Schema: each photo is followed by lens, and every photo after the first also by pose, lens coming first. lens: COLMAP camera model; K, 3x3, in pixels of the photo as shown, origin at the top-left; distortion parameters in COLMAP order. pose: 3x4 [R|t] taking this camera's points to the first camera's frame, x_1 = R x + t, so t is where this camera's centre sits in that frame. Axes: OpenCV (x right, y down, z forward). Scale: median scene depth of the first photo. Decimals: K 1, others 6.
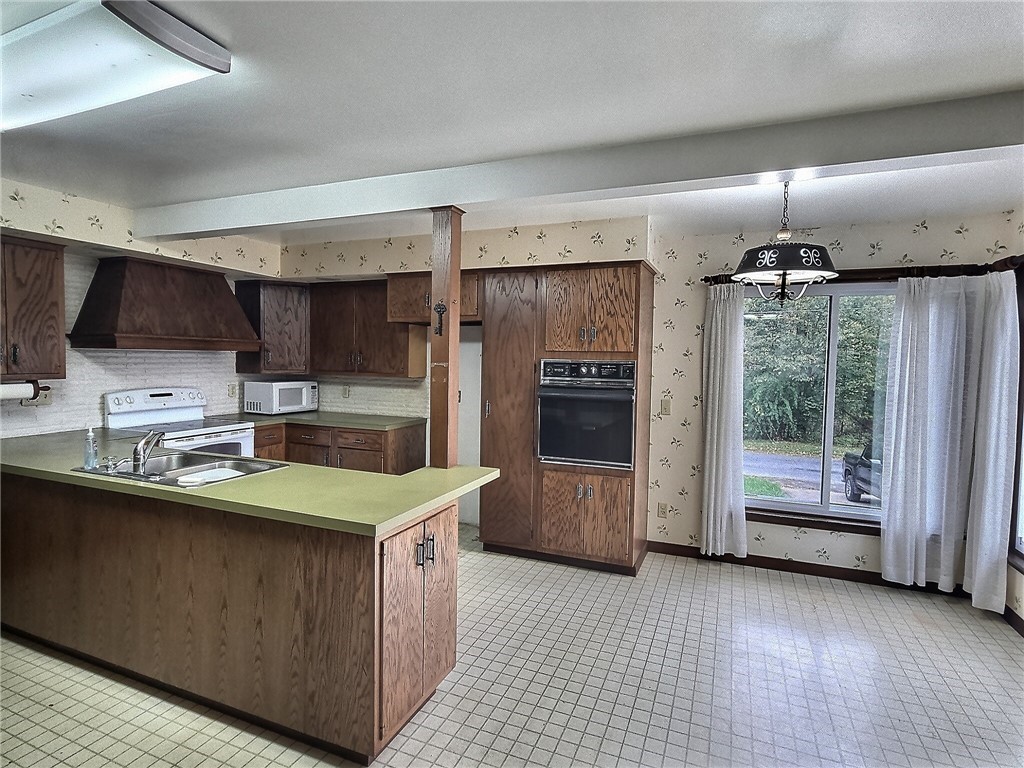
lens RADIAL K [[550.9, 0, 504.7], [0, 550.9, 381.9], [0, 0, 1]] dist [-0.003858, 0.000043]
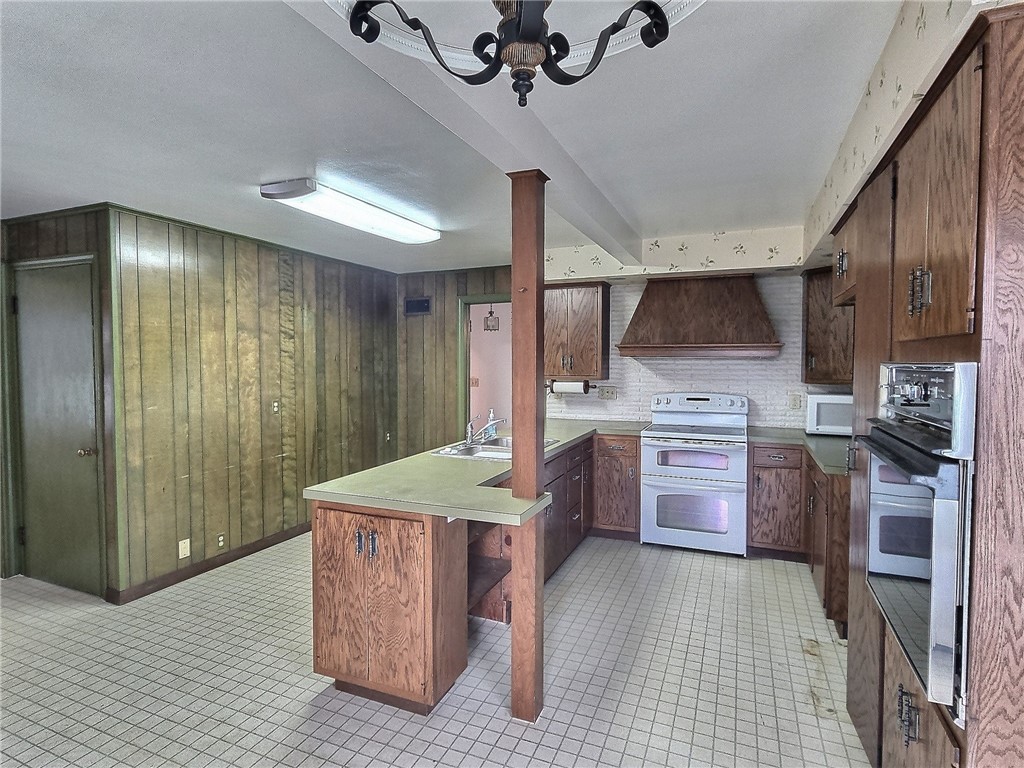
lens RADIAL K [[550.9, 0, 506.8], [0, 550.9, 382.9], [0, 0, 1]] dist [-0.003858, 0.000043]
pose [[-0.015585, 0.024587, -0.999576, 0.478849], [-0.044830, 0.998675, 0.025264, -0.019364], [0.998873, 0.045204, -0.014462, 0.679811]]
